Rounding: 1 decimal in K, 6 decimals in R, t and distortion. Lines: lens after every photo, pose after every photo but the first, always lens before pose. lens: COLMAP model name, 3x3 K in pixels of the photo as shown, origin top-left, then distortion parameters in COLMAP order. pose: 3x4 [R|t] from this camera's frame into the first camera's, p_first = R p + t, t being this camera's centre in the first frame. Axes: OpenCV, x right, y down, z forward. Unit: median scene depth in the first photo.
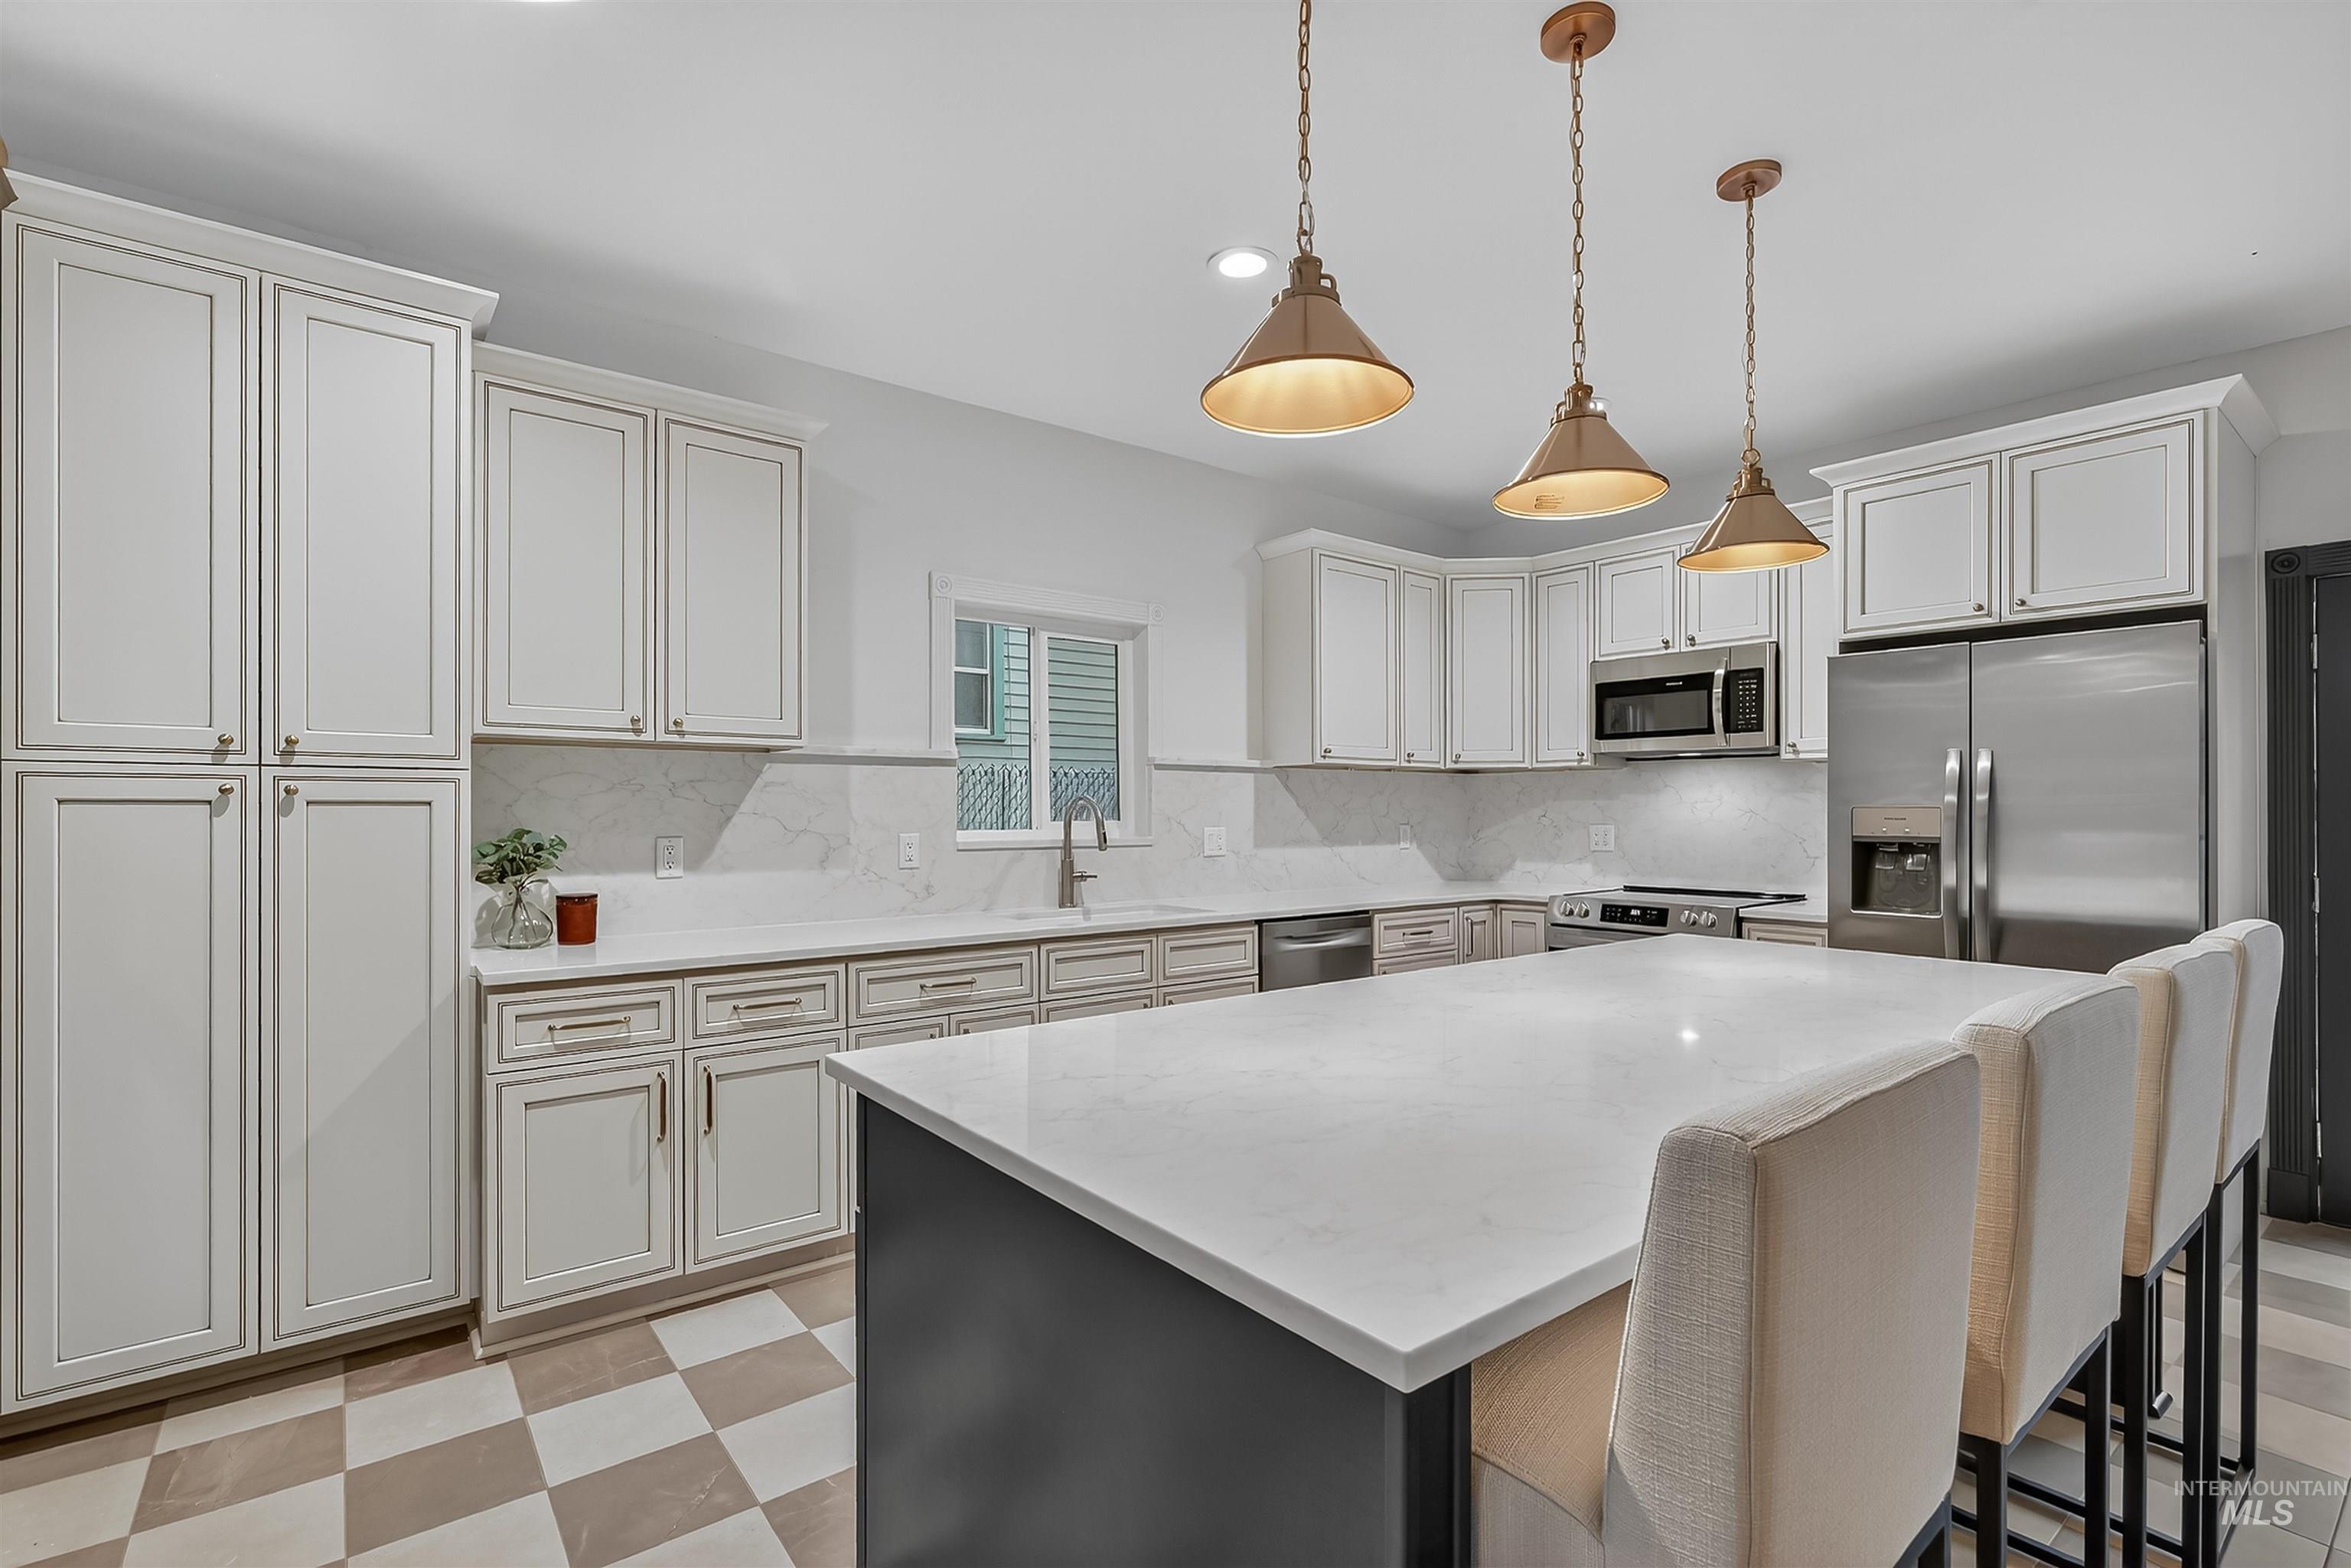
lens RADIAL K [[1074.7, 0, 1183.5], [0, 1074.7, 802.0], [0, 0, 1]] dist [0.000685, -0.000134]
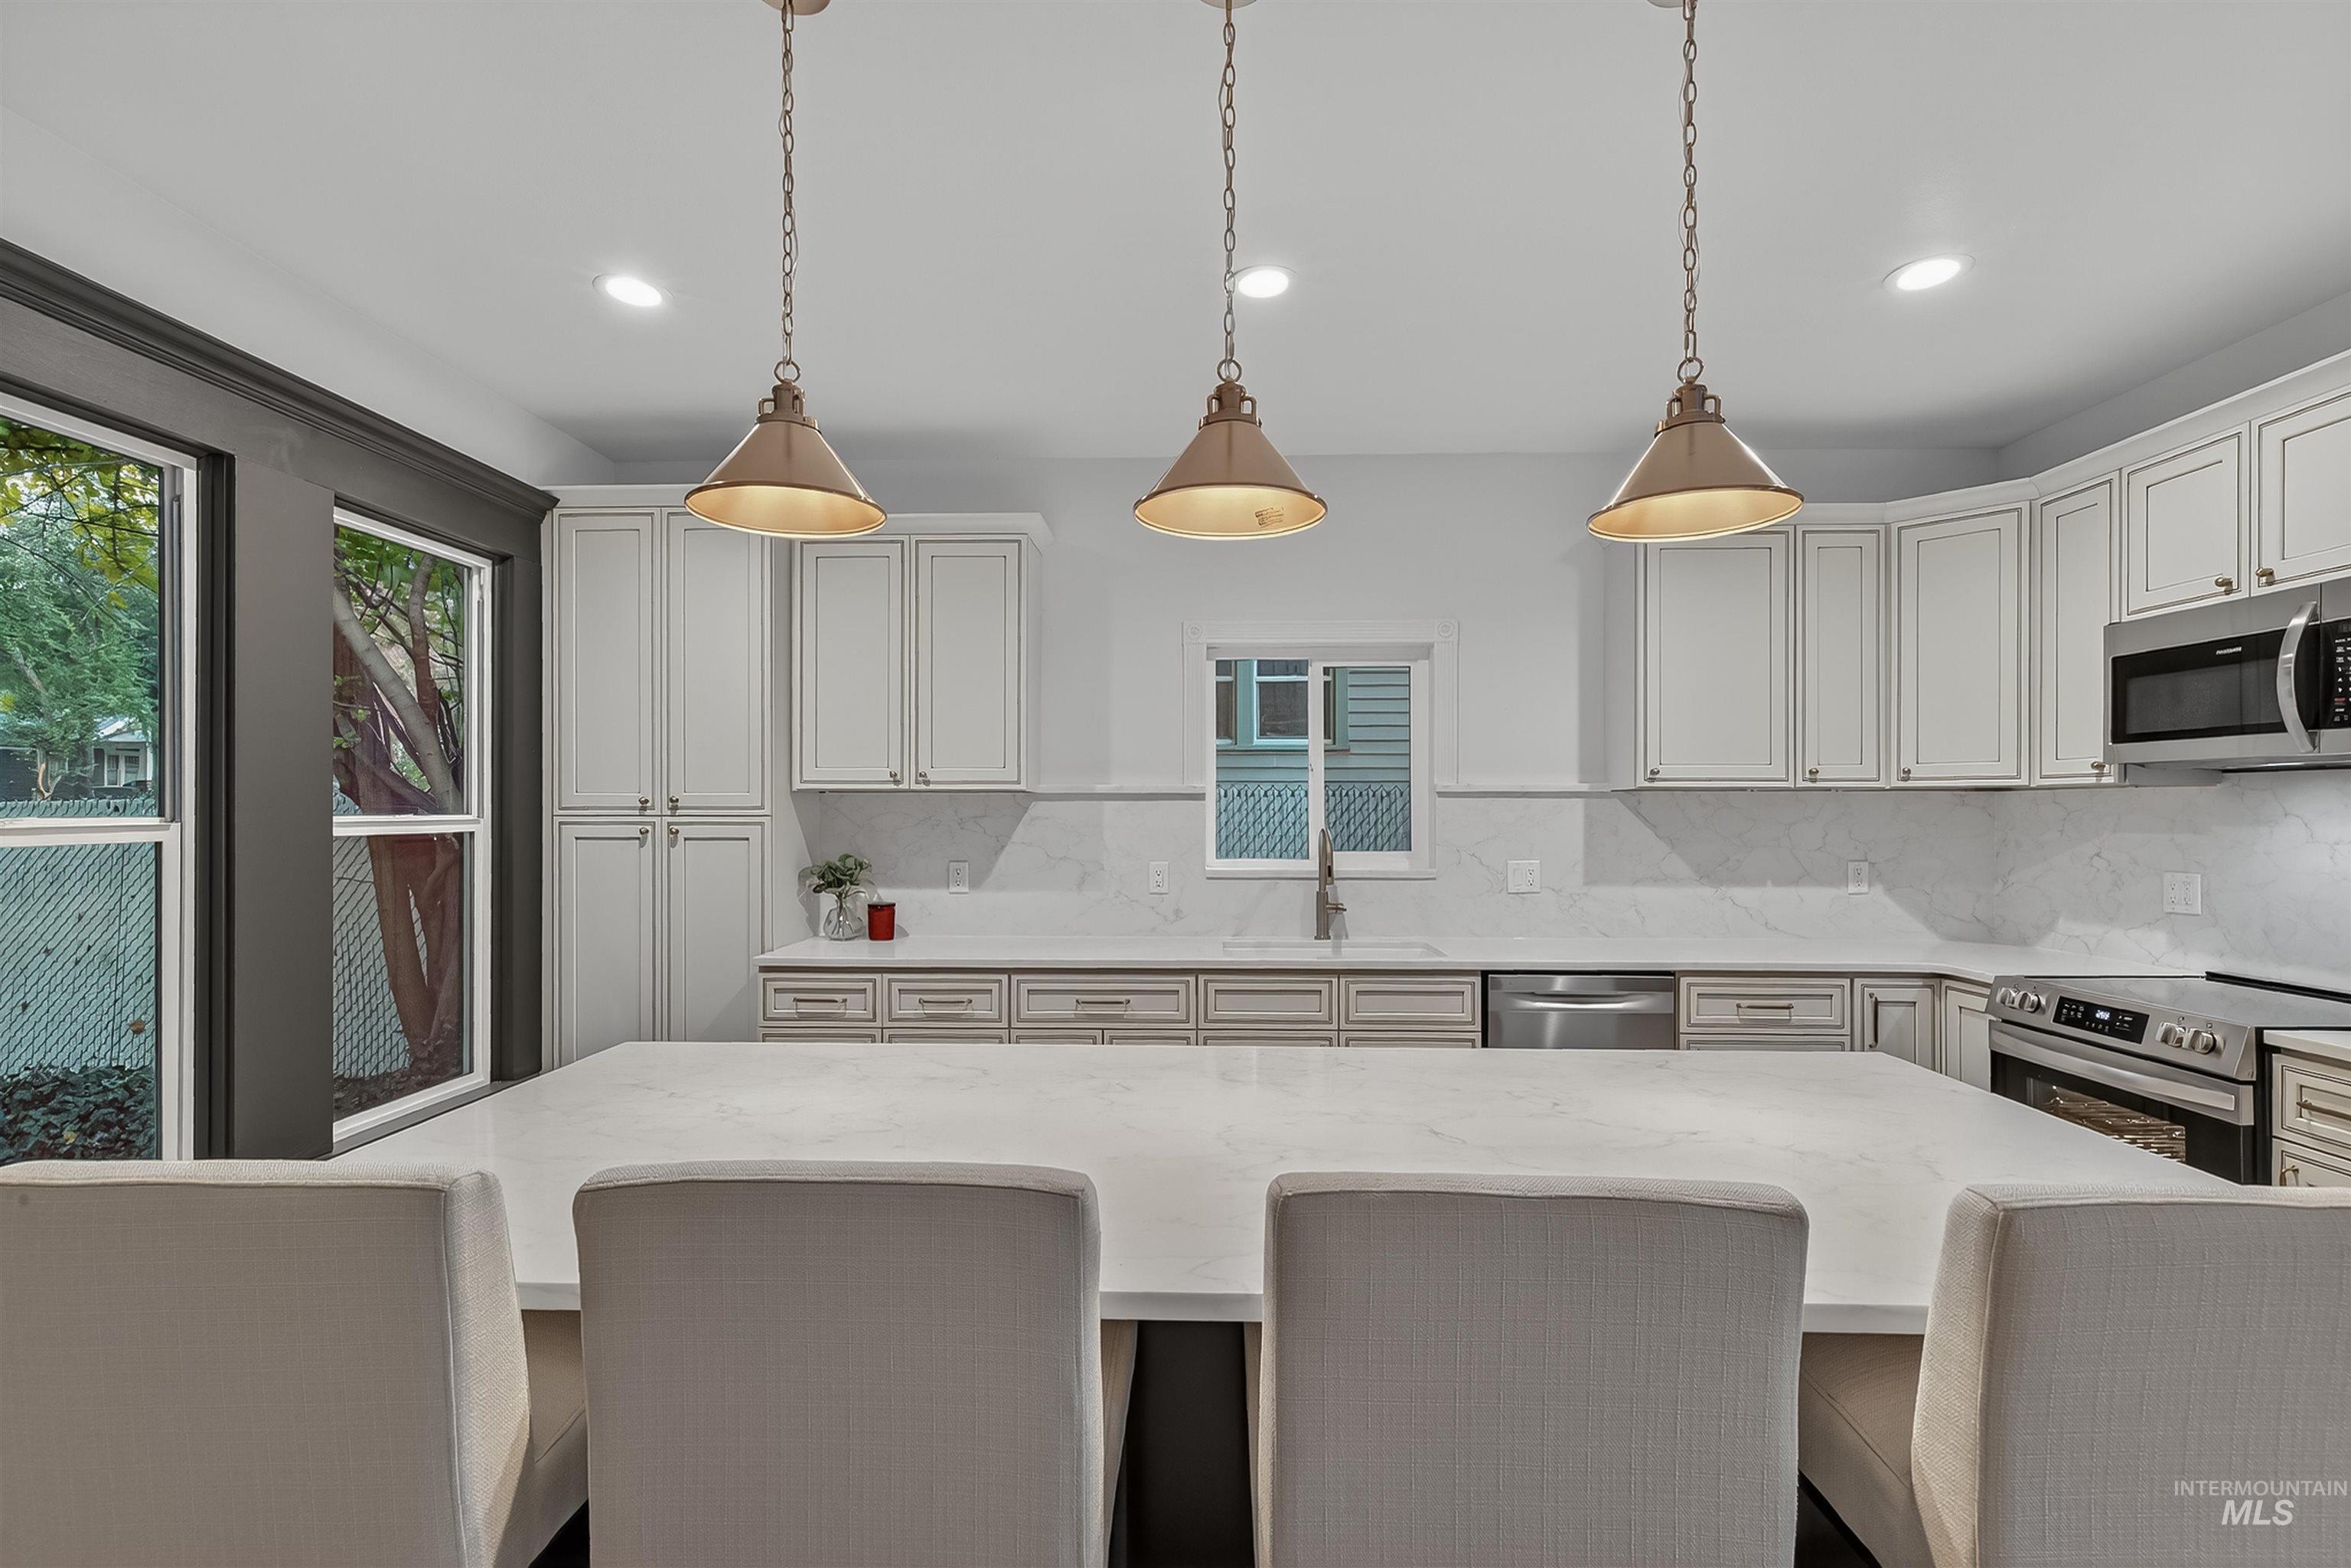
lens RADIAL K [[1074.7, 0, 1181.8], [0, 1074.7, 810.8], [0, 0, 1]] dist [0.000685, -0.000134]
pose [[0.761797, 0.001365, -0.647814, 0.492224], [0.003969, 0.999969, 0.006775, -0.031297], [0.647804, -0.007733, 0.761768, 0.178767]]
